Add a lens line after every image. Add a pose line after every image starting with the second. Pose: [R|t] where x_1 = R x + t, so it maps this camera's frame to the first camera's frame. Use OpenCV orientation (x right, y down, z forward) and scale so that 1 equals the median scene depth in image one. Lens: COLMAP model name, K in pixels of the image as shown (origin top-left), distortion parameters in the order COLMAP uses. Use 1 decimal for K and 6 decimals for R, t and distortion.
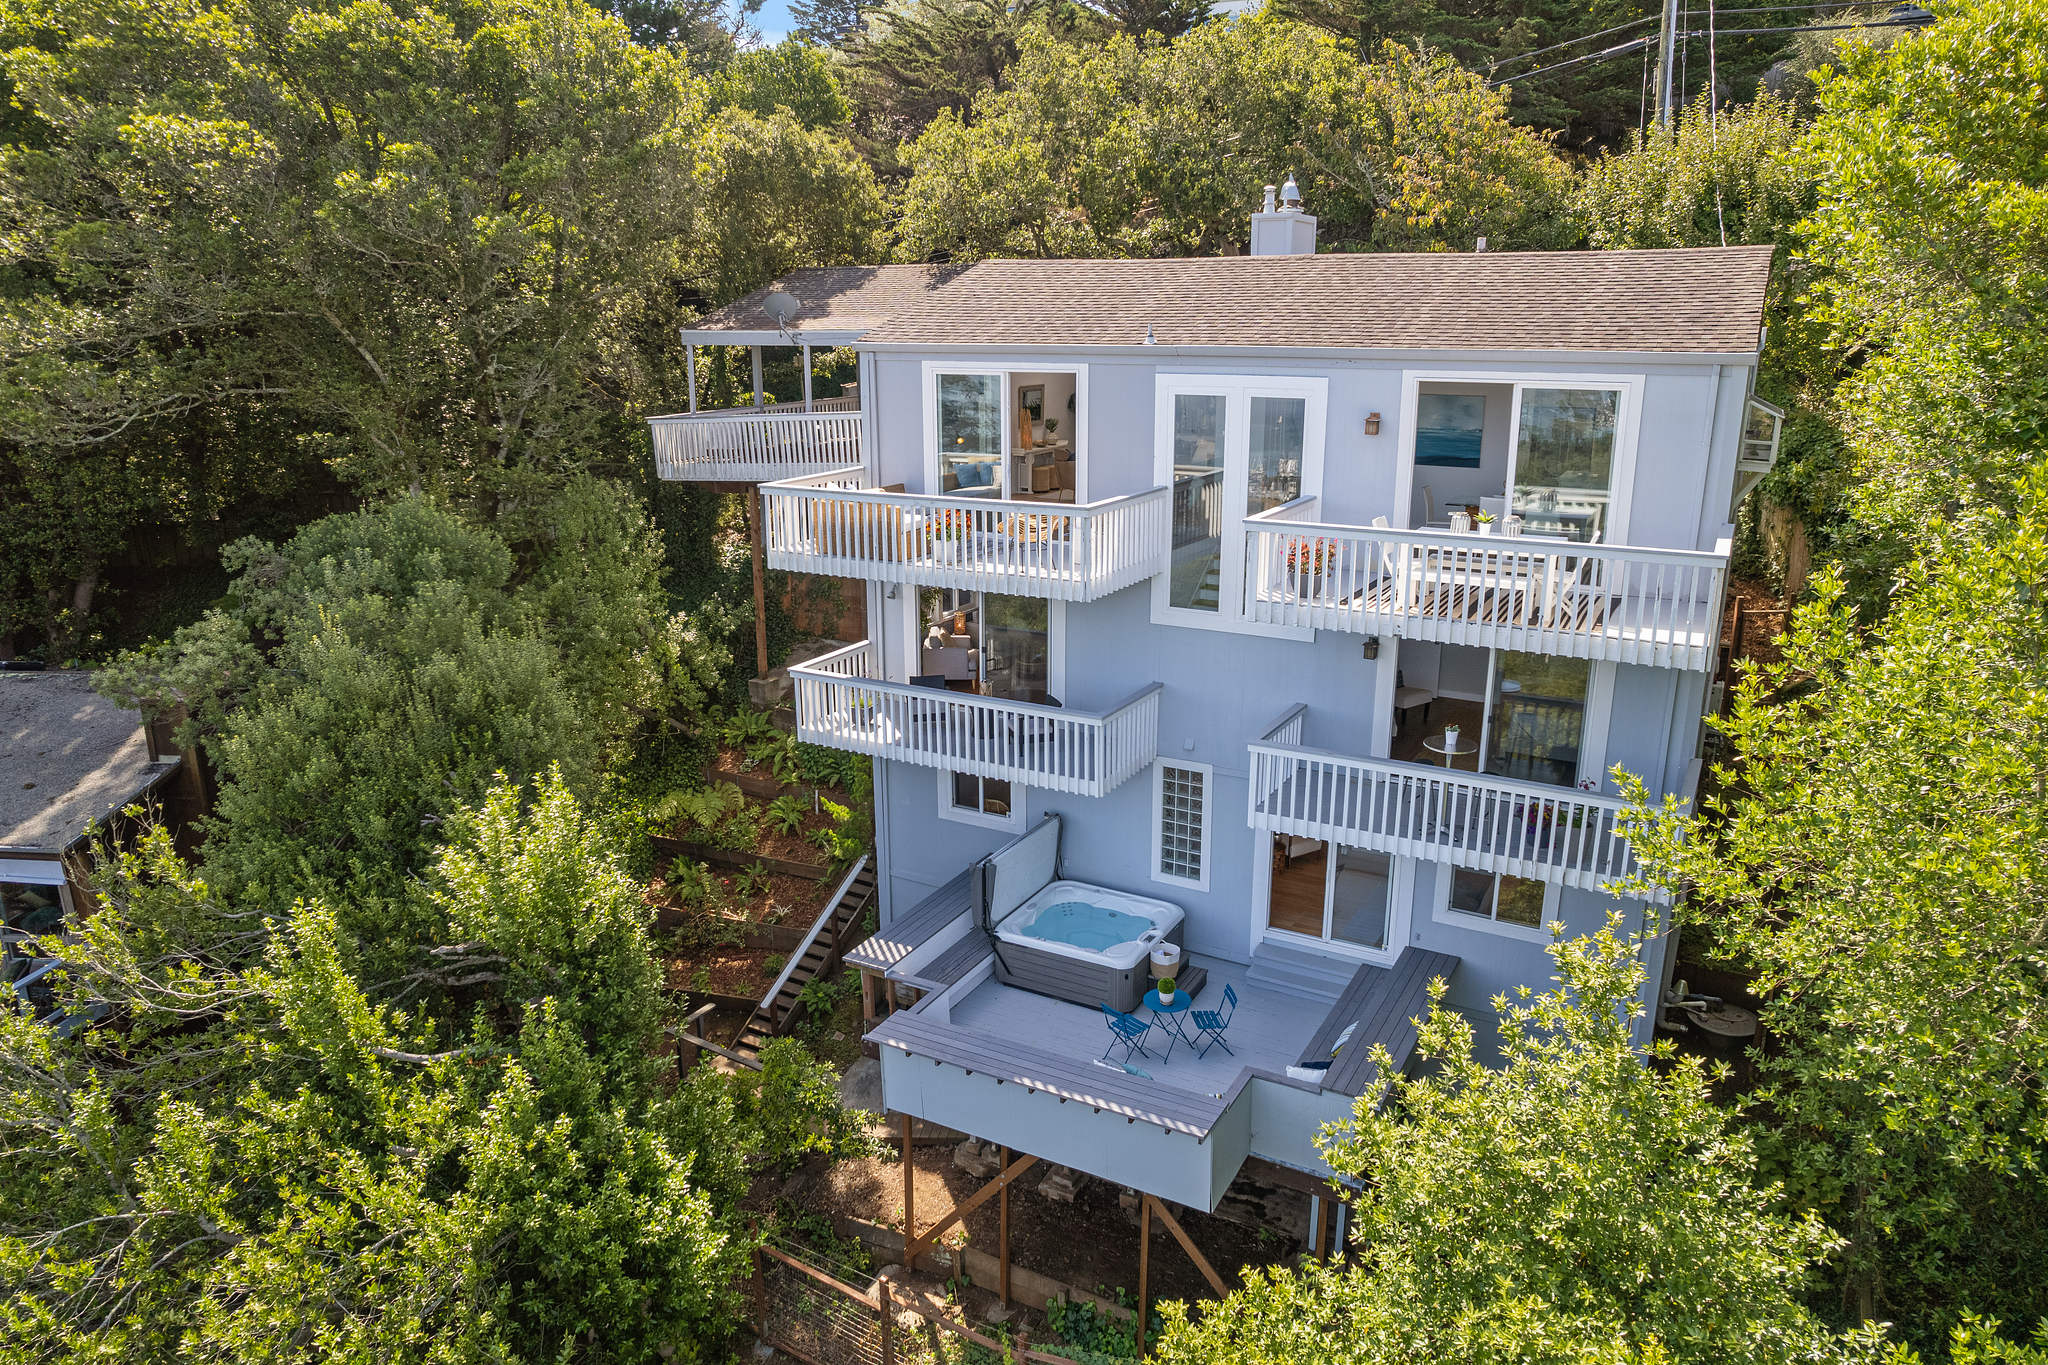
lens RADIAL K [[1305.6, 0, 1034.9], [0, 1305.6, 679.2], [0, 0, 1]] dist [-0.070187, 0.061959]
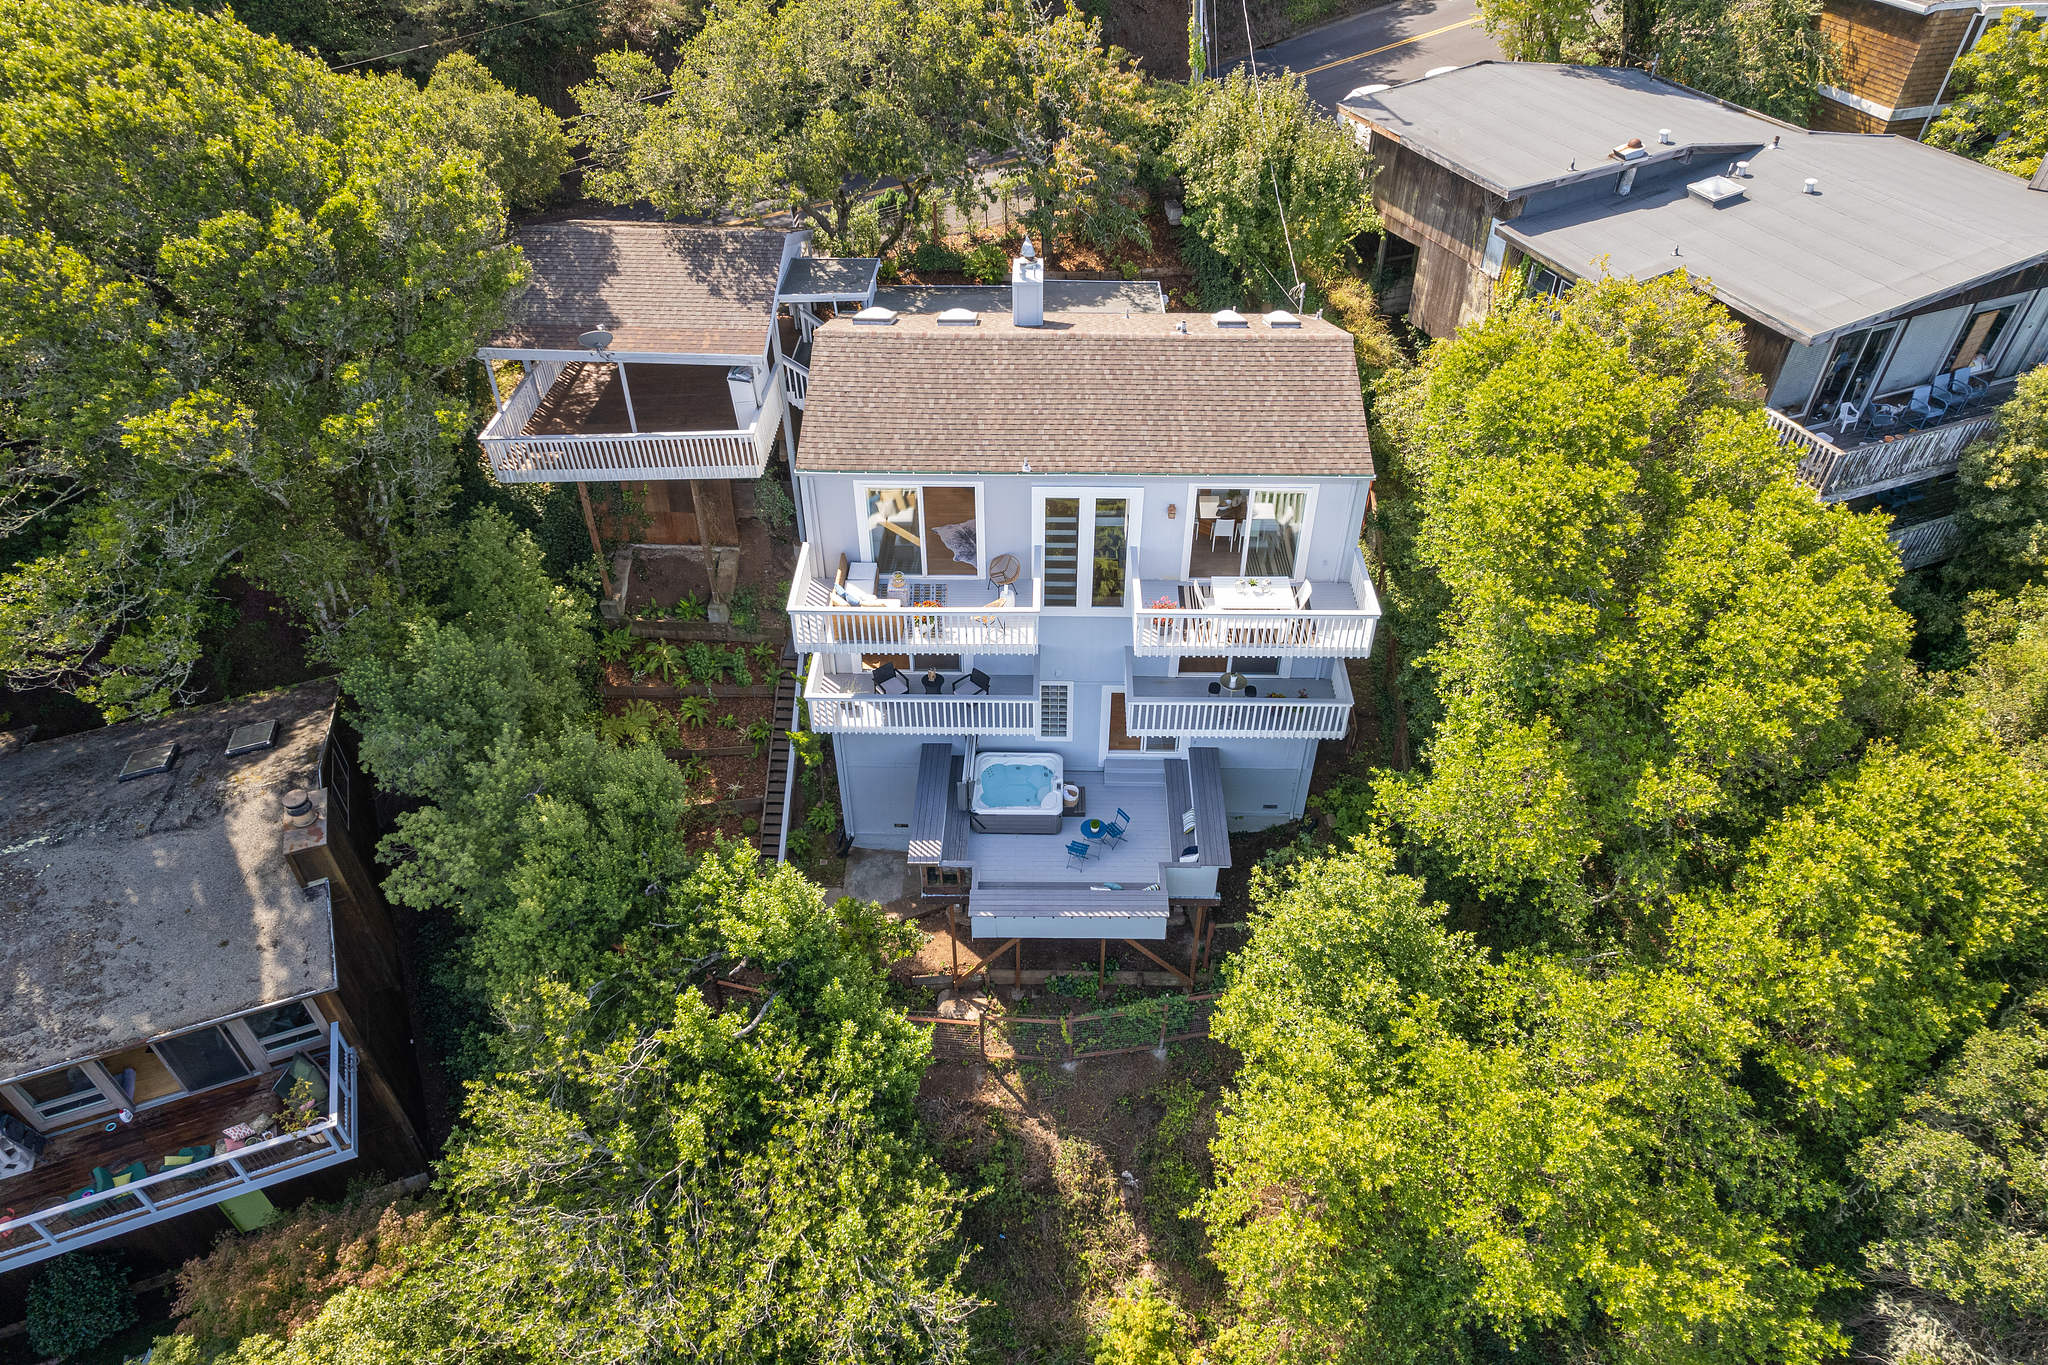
lens RADIAL K [[1305.6, 0, 1034.9], [0, 1305.6, 679.2], [0, 0, 1]] dist [-0.070187, 0.061959]
pose [[0.882404, -0.302364, 0.360471, -0.529624], [0.123234, 0.887941, 0.443140, -0.710313], [-0.454067, -0.346606, 0.820785, -0.365078]]
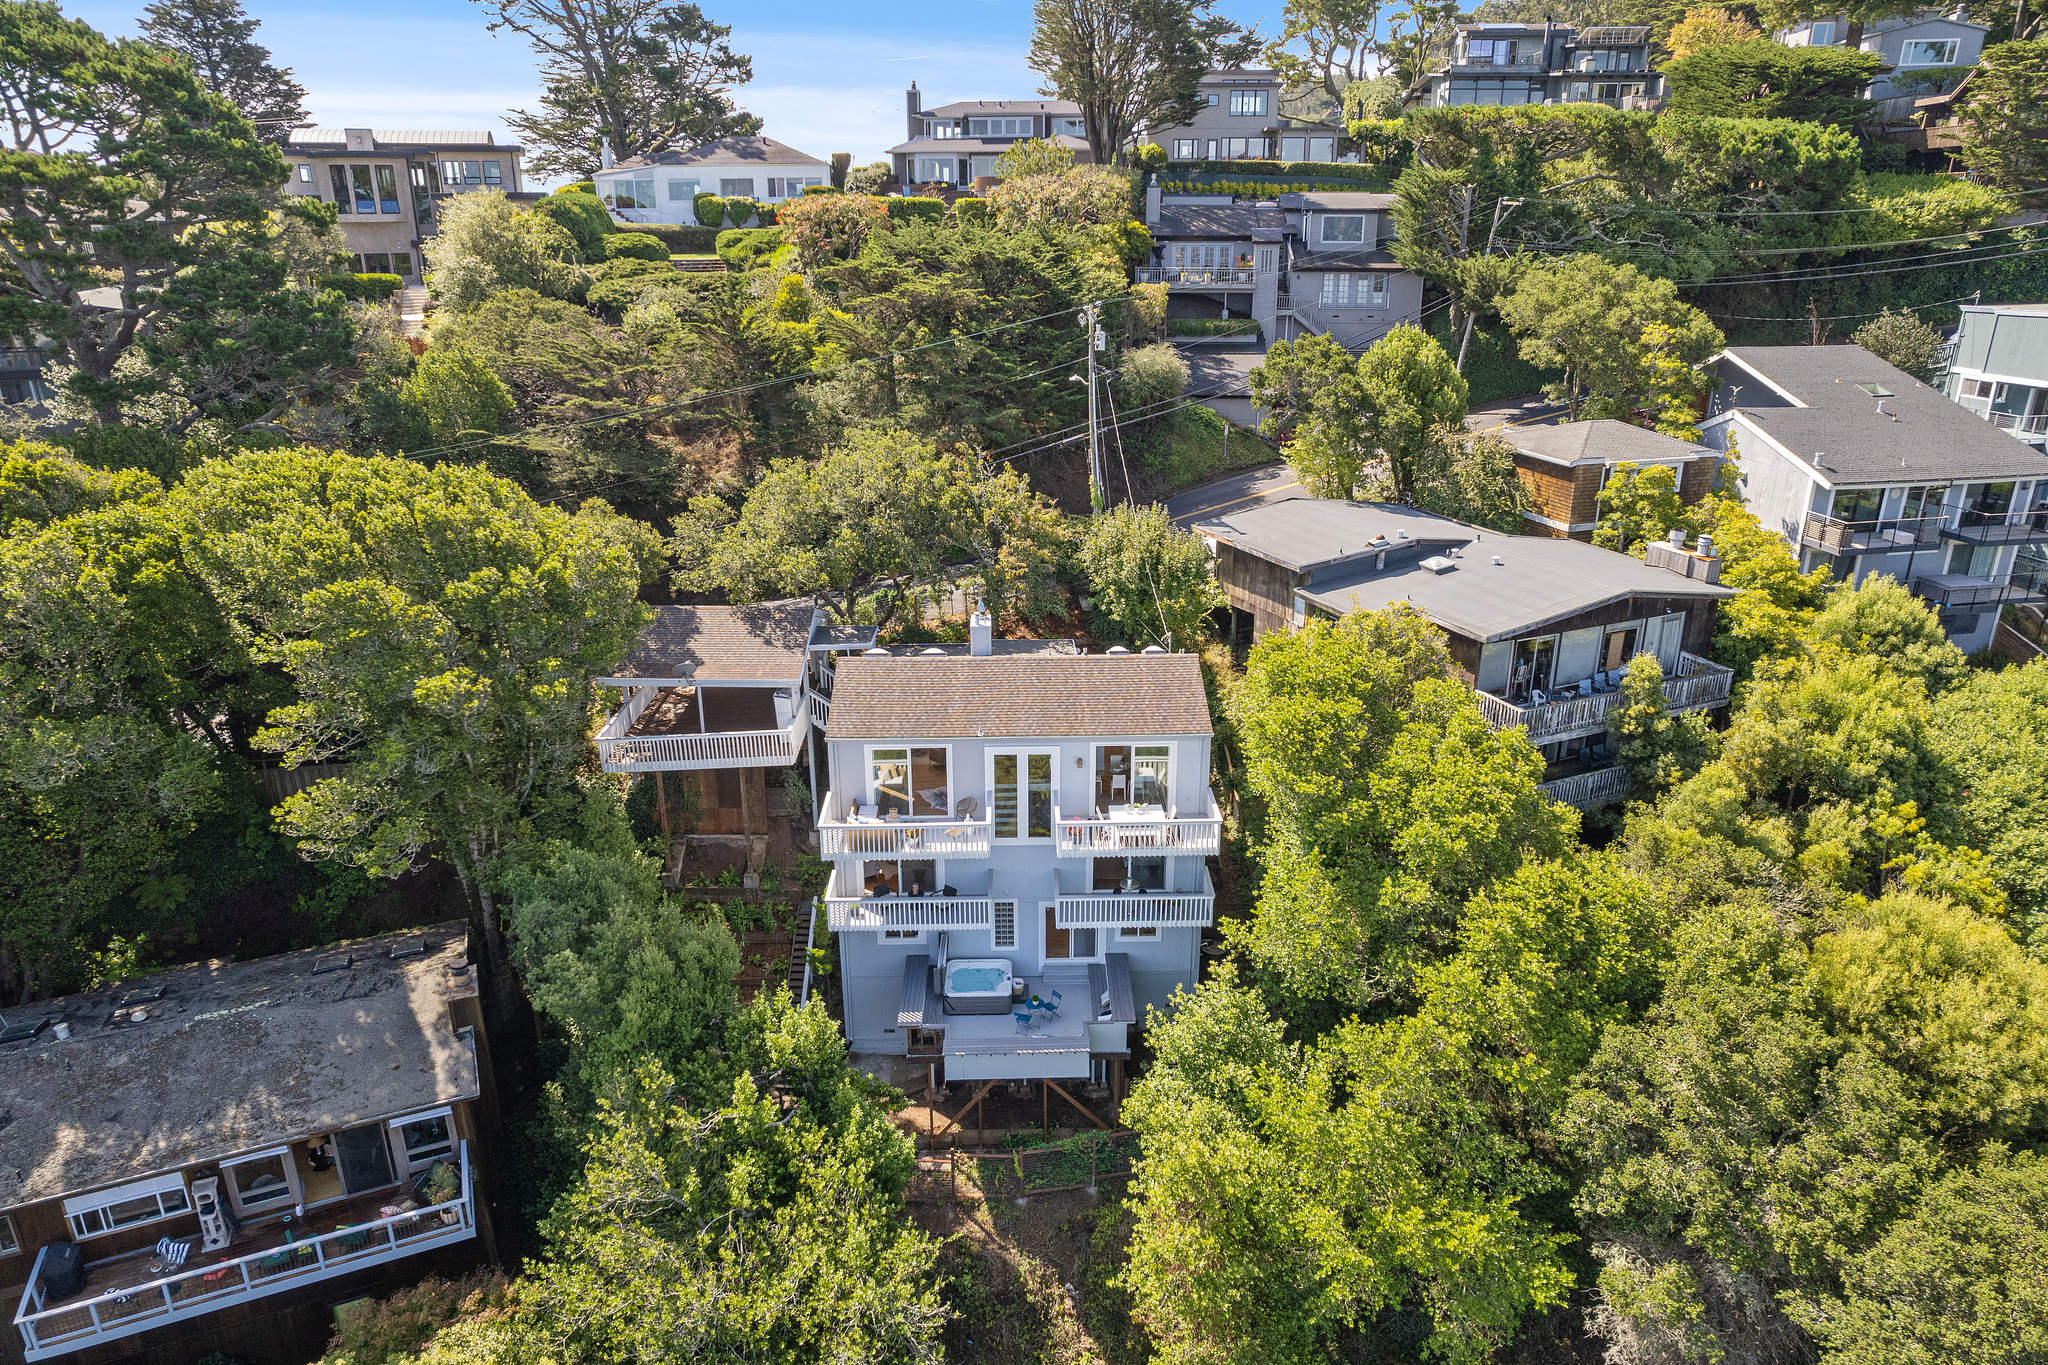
lens RADIAL K [[1305.6, 0, 1034.9], [0, 1305.6, 679.2], [0, 0, 1]] dist [-0.070187, 0.061959]
pose [[0.865682, -0.171650, 0.470246, -0.888385], [0.136527, 0.984720, 0.108110, -0.583396], [-0.481617, -0.029388, 0.875889, -1.064212]]
